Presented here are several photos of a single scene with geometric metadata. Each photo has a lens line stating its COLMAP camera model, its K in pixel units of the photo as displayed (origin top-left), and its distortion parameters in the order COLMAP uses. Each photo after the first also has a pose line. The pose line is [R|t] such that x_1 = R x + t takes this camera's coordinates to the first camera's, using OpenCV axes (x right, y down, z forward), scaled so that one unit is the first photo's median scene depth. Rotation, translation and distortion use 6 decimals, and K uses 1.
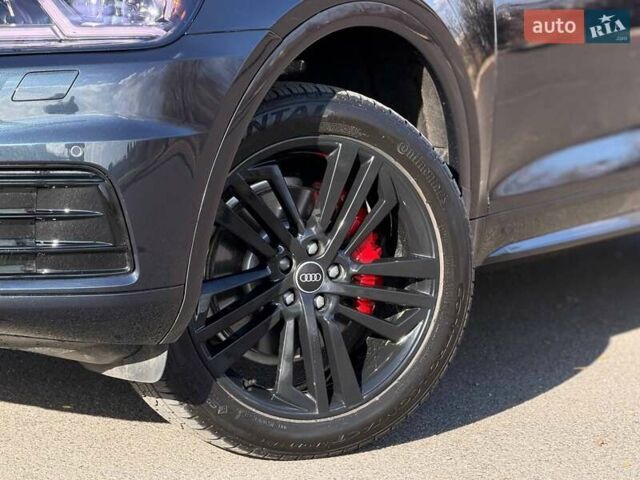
lens RADIAL K [[2358.6, 0, 320.0], [0, 2358.6, 240.0], [0, 0, 1]] dist [0.129388, 3.301066]
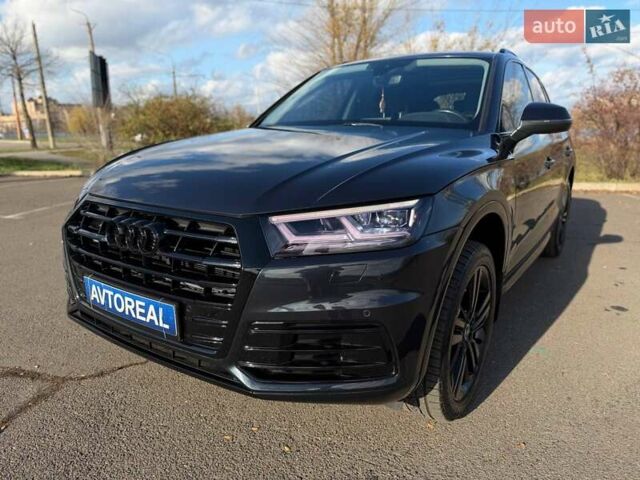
lens RADIAL K [[451.4, 0, 324.2], [0, 451.4, 236.4], [0, 0, 1]] dist [0.026463, -0.045580]
pose [[0.999680, -0.015530, -0.019989, -0.111635], [0.017282, 0.995726, 0.090723, -0.107630], [0.018495, -0.091039, 0.995676, 0.607376]]
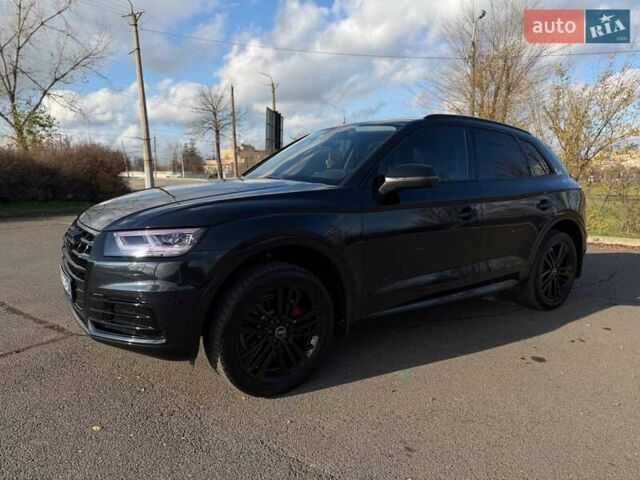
lens RADIAL K [[451.4, 0, 324.2], [0, 451.4, 236.4], [0, 0, 1]] dist [0.026463, -0.045580]
pose [[0.927829, 0.045468, -0.370224, 0.253233], [-0.048185, 0.998837, 0.001914, -0.102314], [0.369880, 0.016064, 0.928941, 0.520112]]
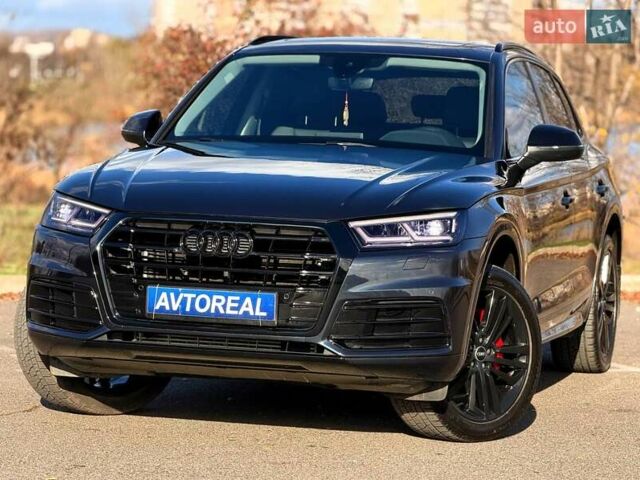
lens RADIAL K [[2358.6, 0, 320.0], [0, 2358.6, 240.0], [0, 0, 1]] dist [0.129388, 3.301066]
pose [[0.955598, -0.005757, 0.294616, -0.760128], [0.030114, 0.996482, -0.078206, 0.074872], [-0.293129, 0.083605, 0.952410, -0.967543]]
